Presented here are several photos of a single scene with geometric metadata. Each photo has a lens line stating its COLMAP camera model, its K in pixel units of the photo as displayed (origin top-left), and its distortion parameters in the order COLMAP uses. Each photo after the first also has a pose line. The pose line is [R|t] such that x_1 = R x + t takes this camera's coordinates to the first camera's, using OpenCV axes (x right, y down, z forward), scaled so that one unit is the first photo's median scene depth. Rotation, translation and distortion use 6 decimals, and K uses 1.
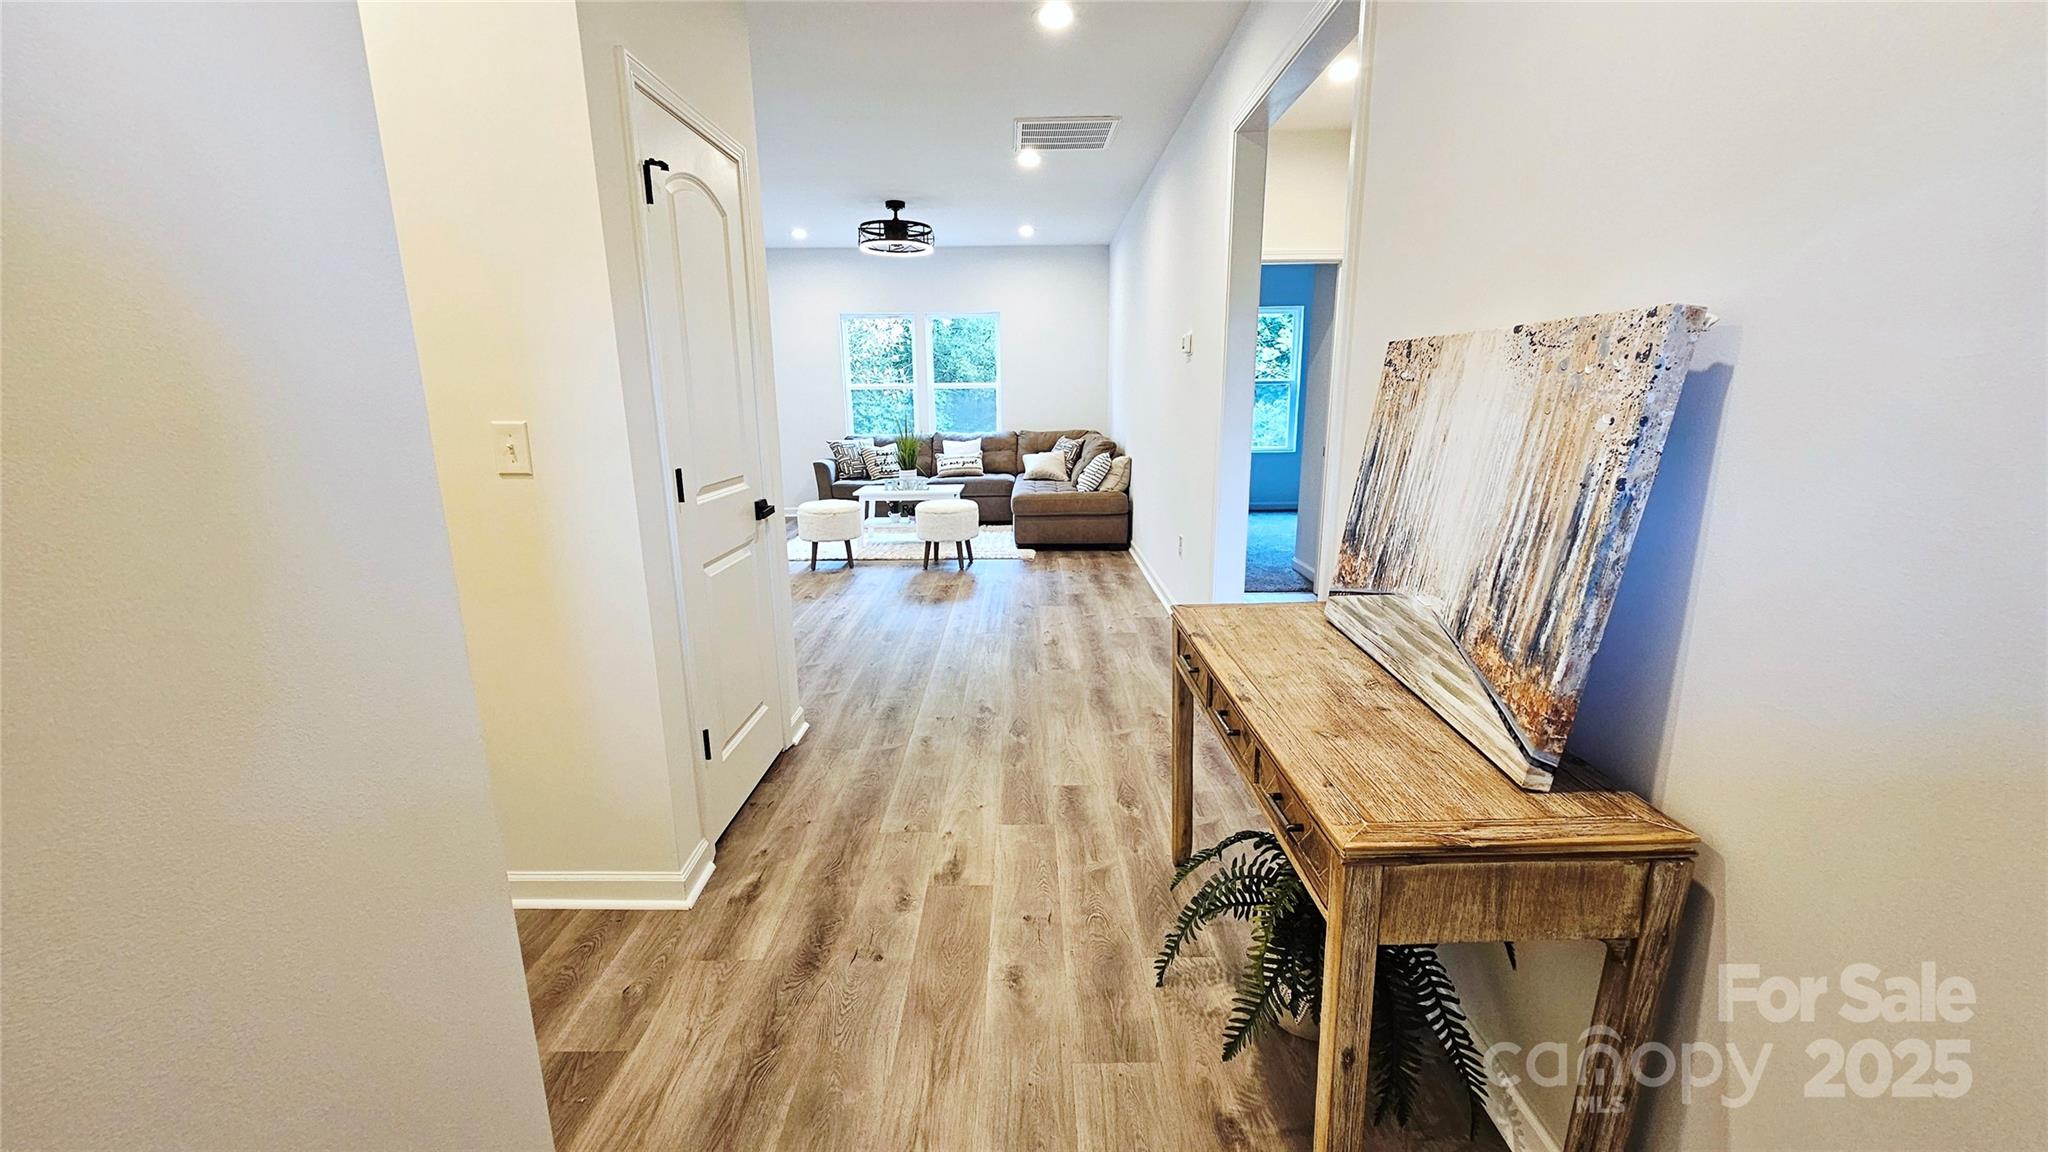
lens RADIAL K [[845.7, 0, 1024.0], [0, 845.7, 576.0], [0, 0, 1]] dist [-0.000147, 0.000063]
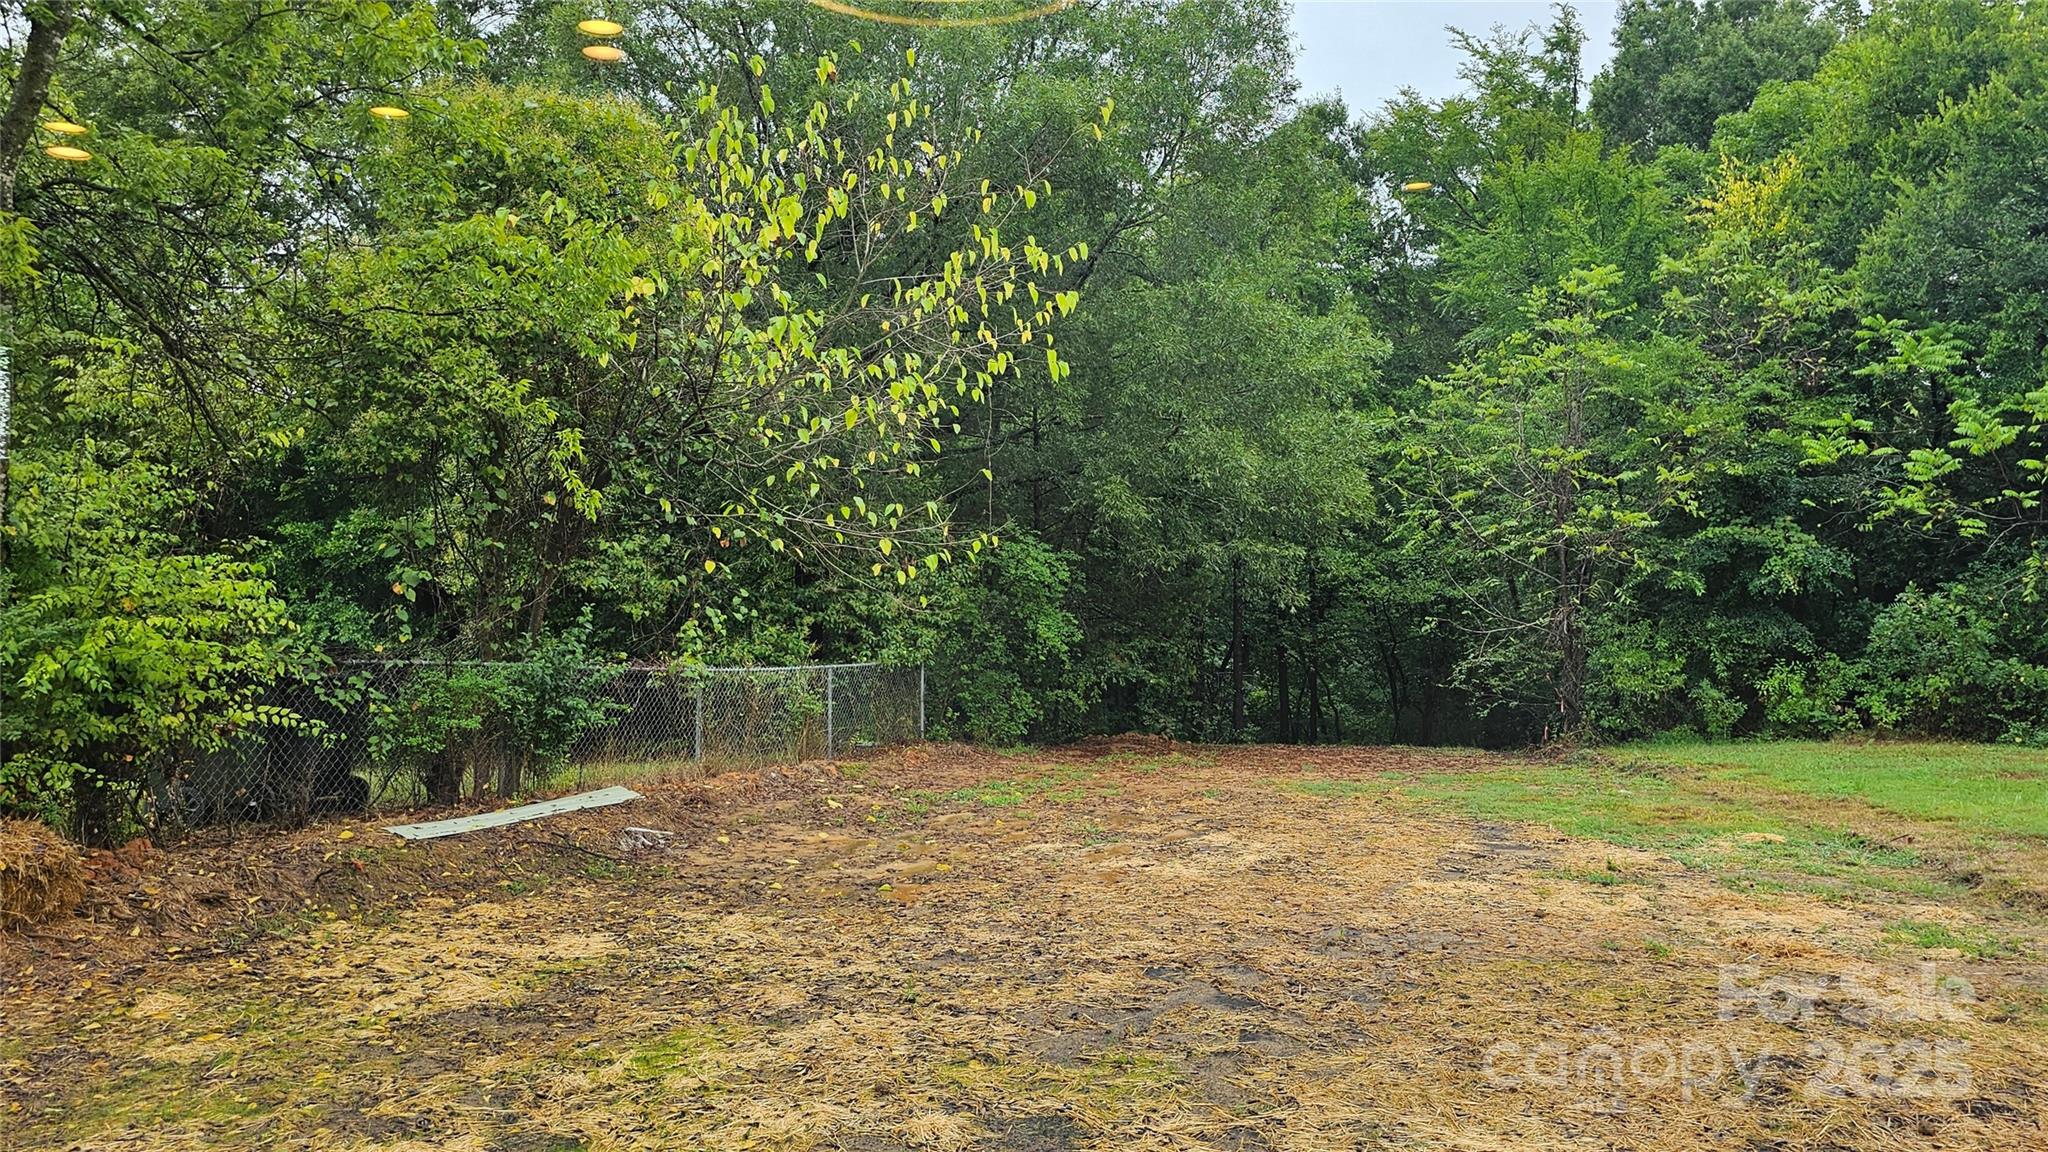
lens RADIAL K [[1457.5, 0, 1024.0], [0, 1457.5, 576.0], [0, 0, 1]] dist [0.000177, -0.000010]
pose [[0.990505, 0.009816, -0.137128, -0.058425], [-0.036250, 0.980796, -0.191636, -0.254892], [0.132614, 0.194787, 0.971839, 1.086874]]
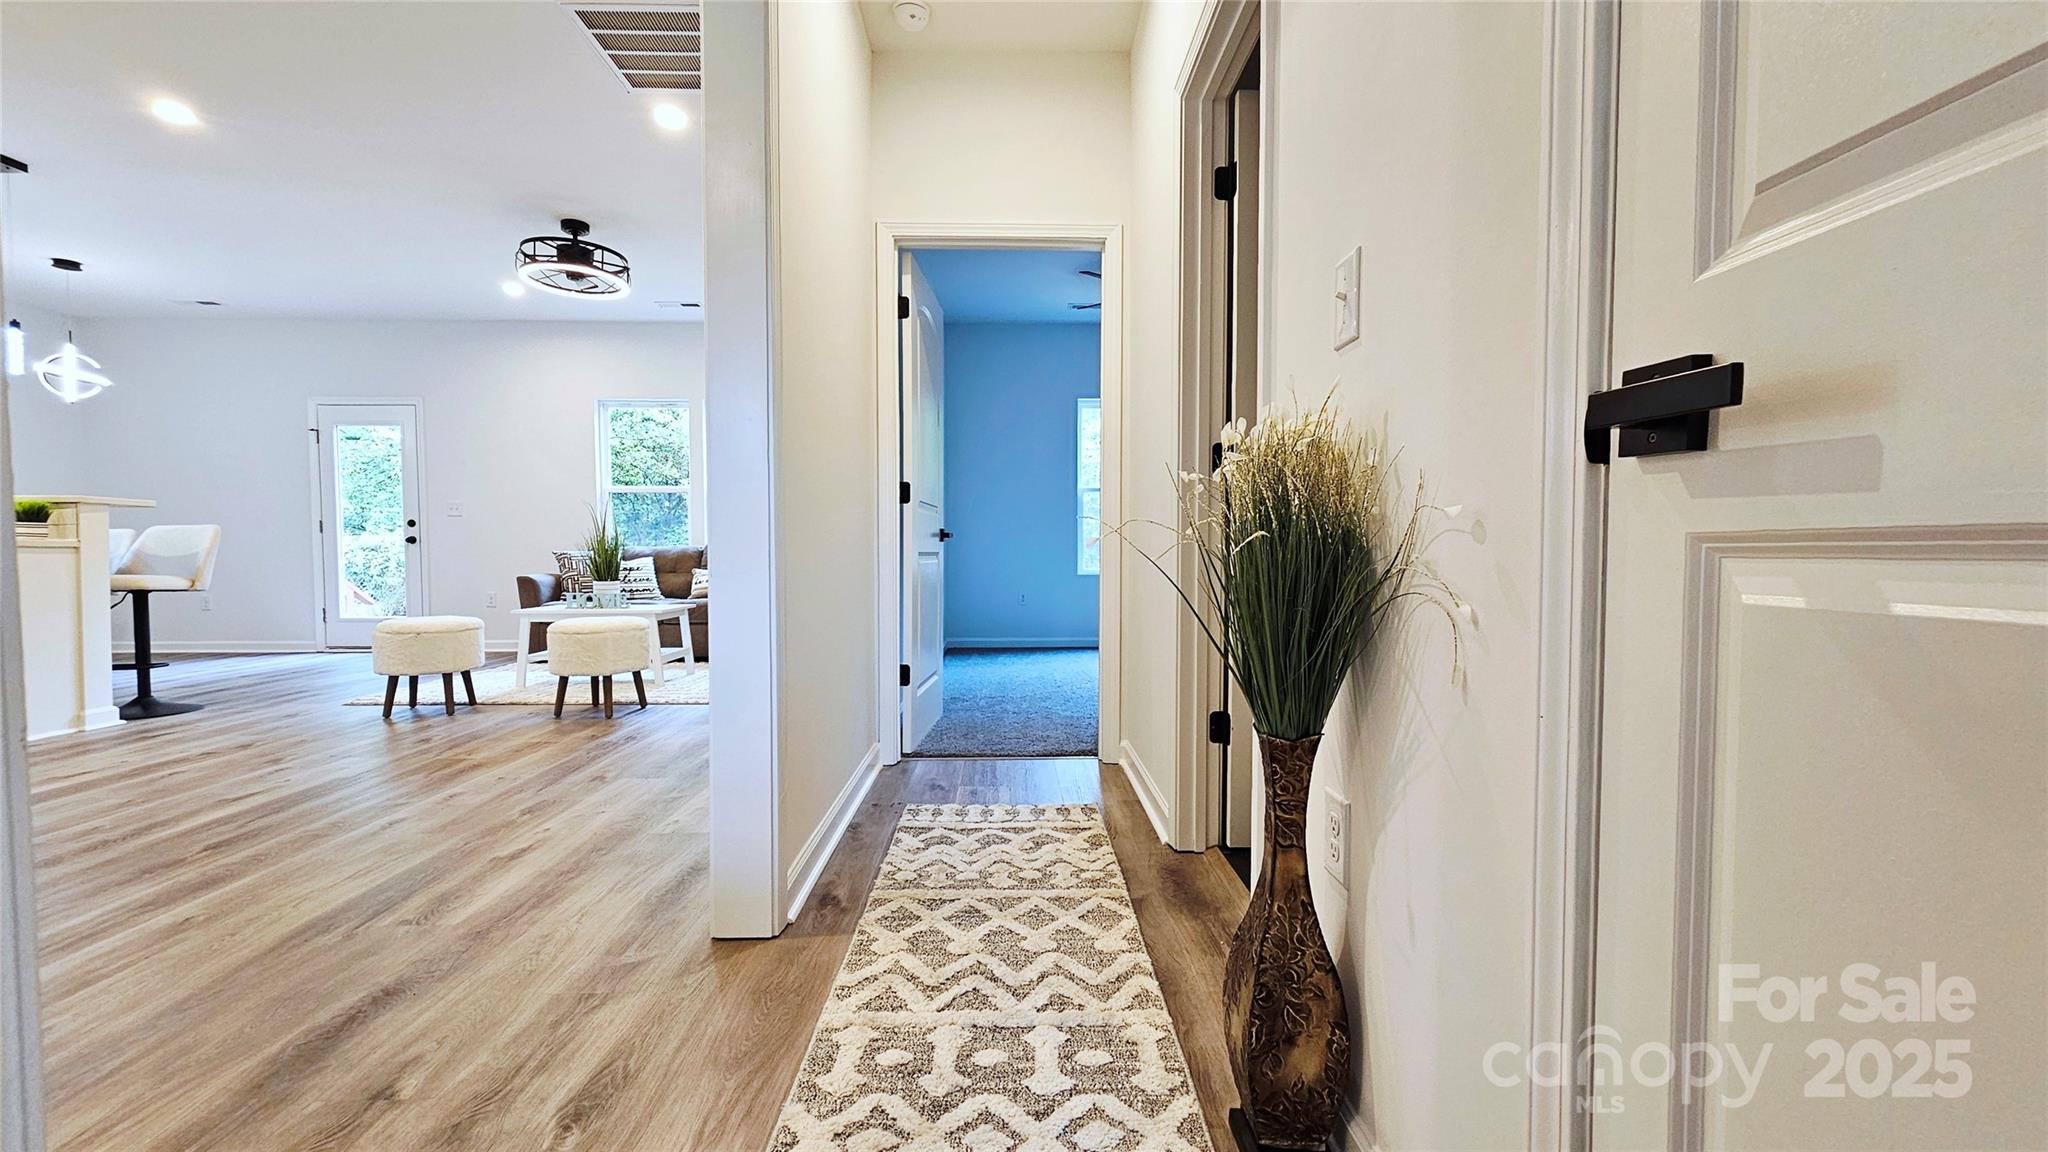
lens RADIAL K [[836.0, 0, 1023.9], [0, 836.0, 583.7], [0, 0, 1]] dist [0.001778, -0.000035]
pose [[0.999608, 0.009928, 0.026184, 0.181853], [-0.005124, 0.984102, -0.177528, 0.002745], [-0.027530, 0.177324, 0.983767, 0.251518]]
